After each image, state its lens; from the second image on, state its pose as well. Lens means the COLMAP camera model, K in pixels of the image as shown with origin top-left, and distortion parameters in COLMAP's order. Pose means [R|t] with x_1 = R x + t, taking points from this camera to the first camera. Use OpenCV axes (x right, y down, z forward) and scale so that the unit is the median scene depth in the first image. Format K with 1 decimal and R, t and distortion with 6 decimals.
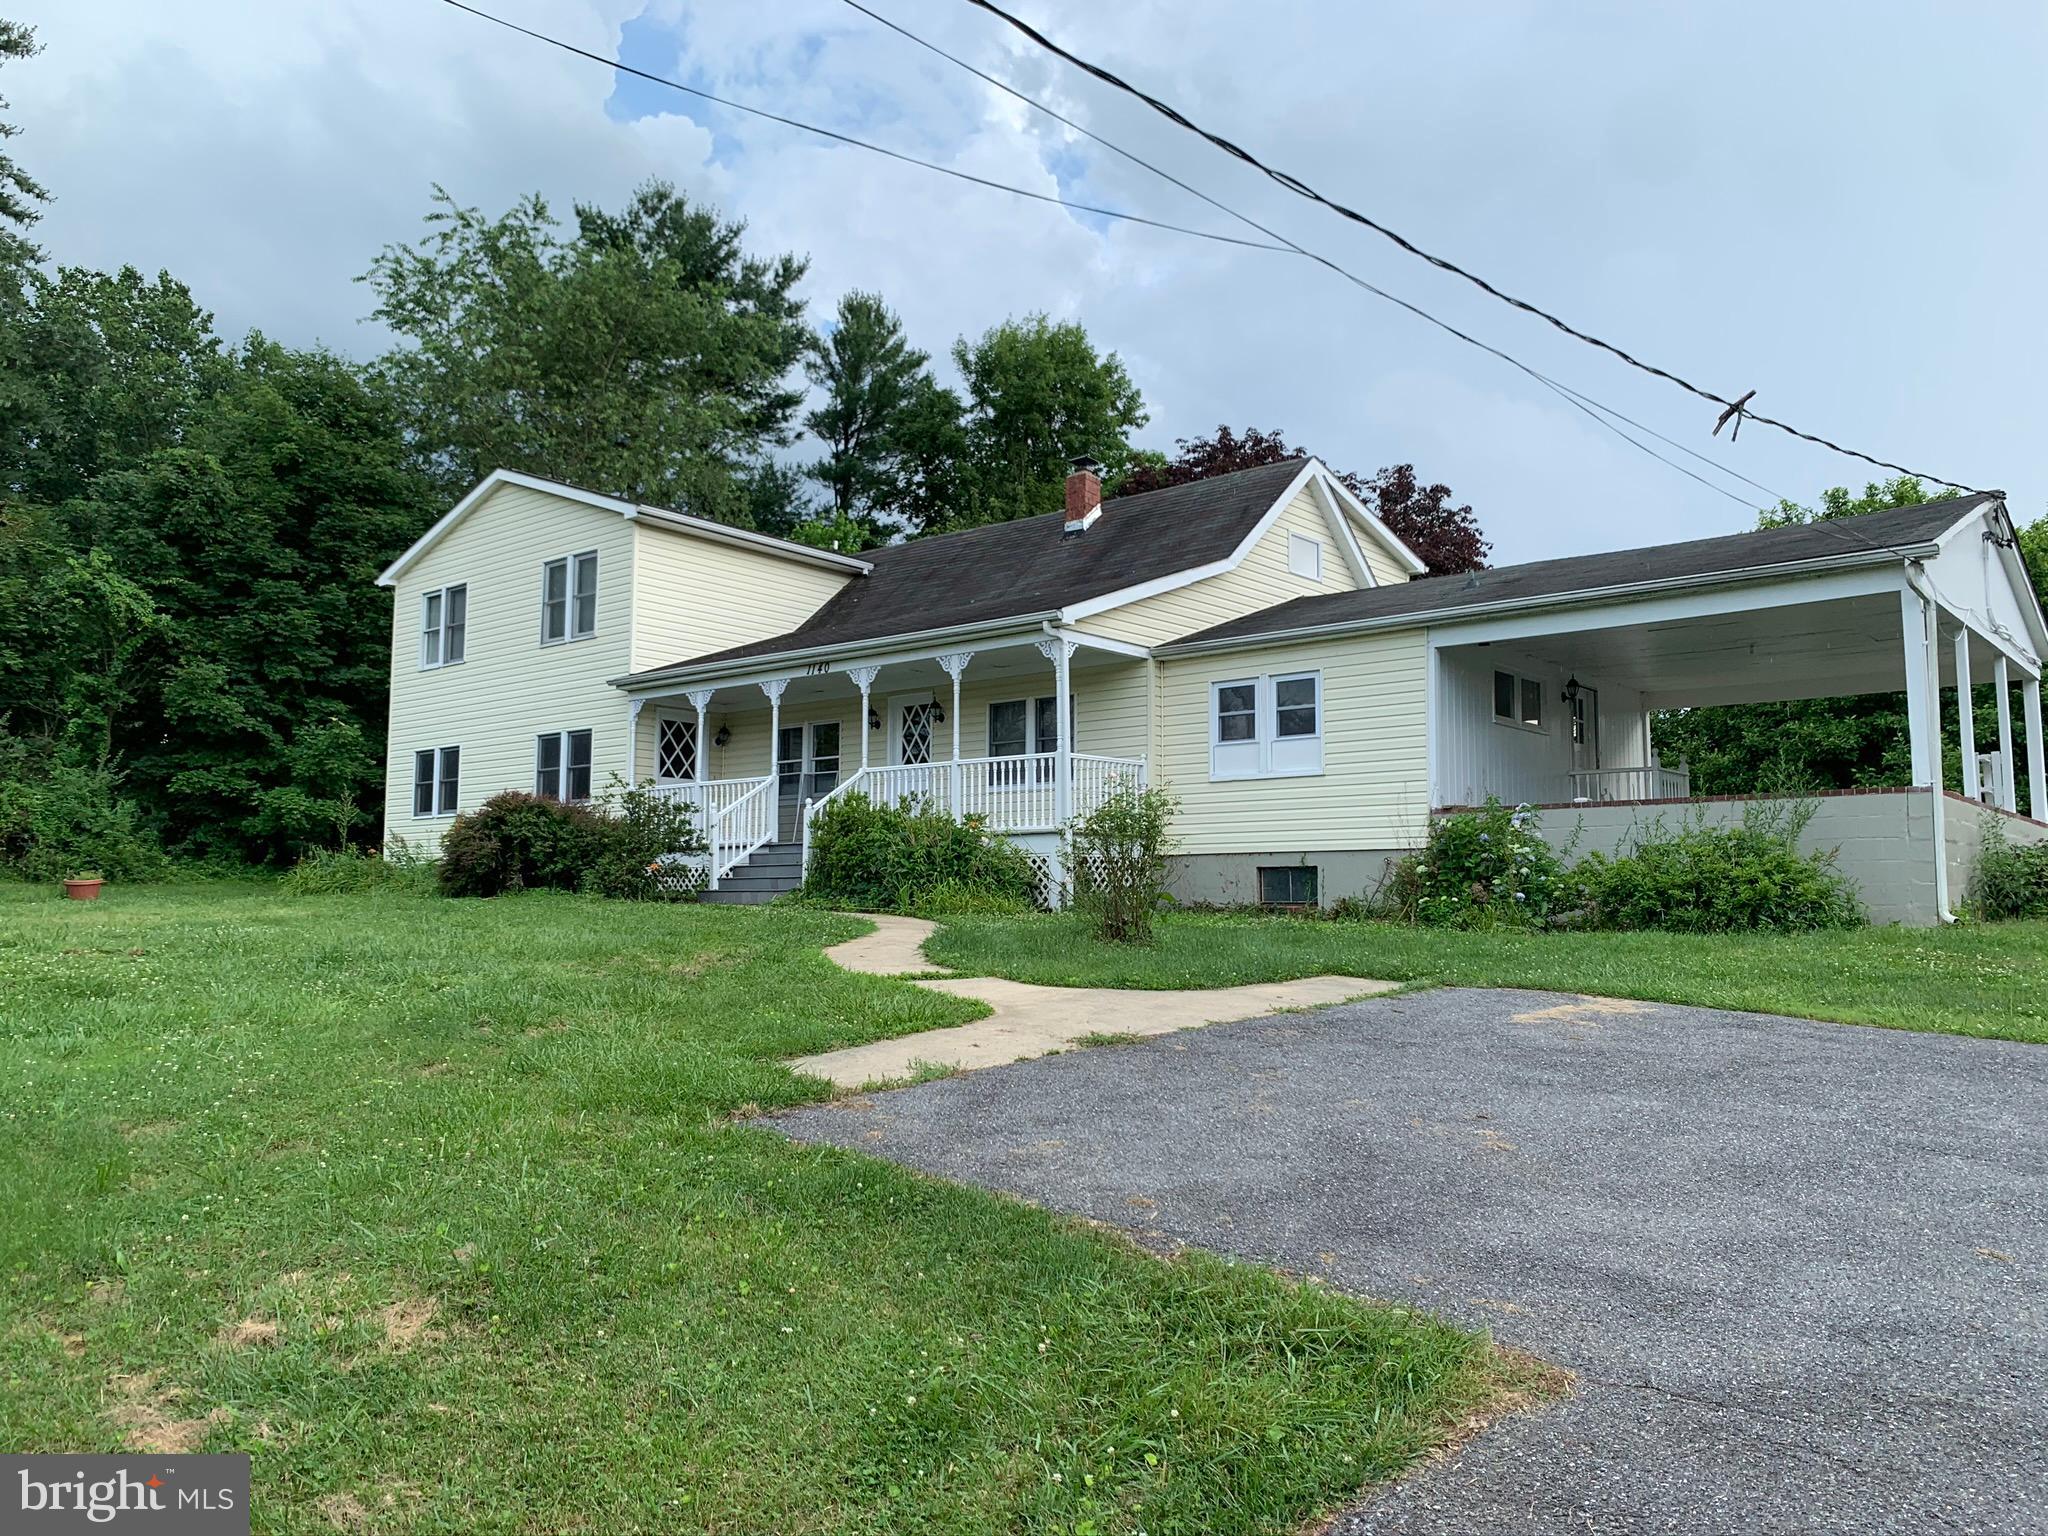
lens RADIAL K [[1566.2, 0, 1024.3], [0, 1566.2, 801.2], [0, 0, 1]] dist [0.004034, 0.001077]
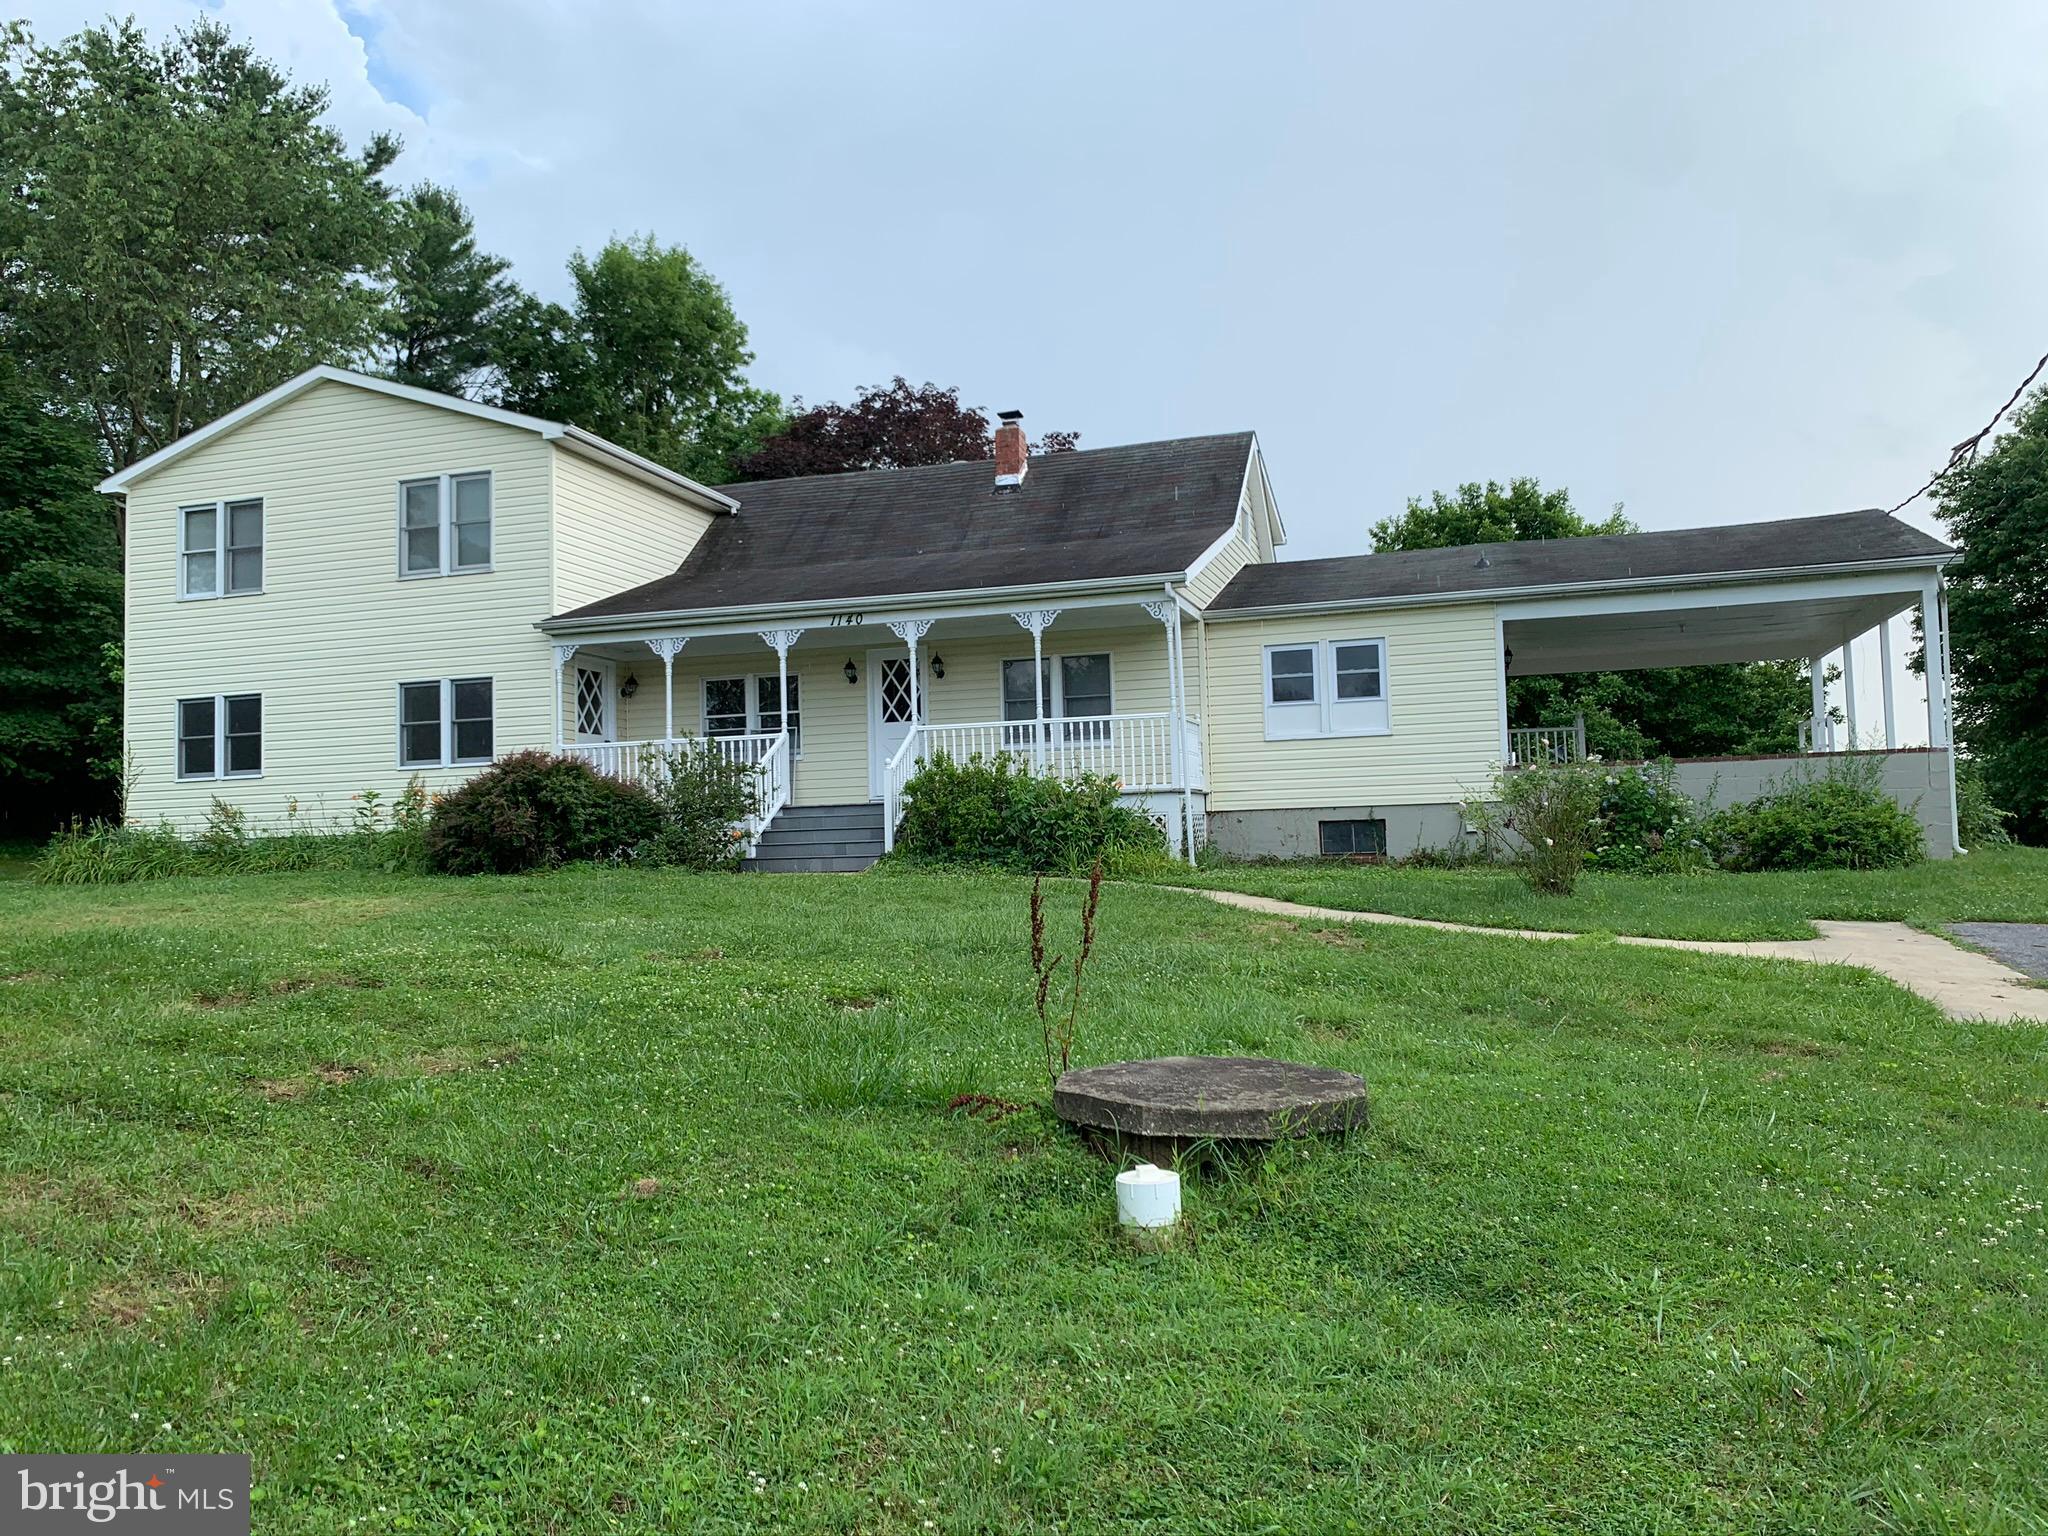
lens RADIAL K [[1587.0, 0, 1024.0], [0, 1587.0, 768.0], [0, 0, 1]] dist [-0.004596, 0.009437]
pose [[0.917014, -0.007510, 0.398784, -0.363236], [0.002257, 0.999904, 0.013640, -0.007129], [-0.398848, -0.011608, 0.916943, 0.073540]]
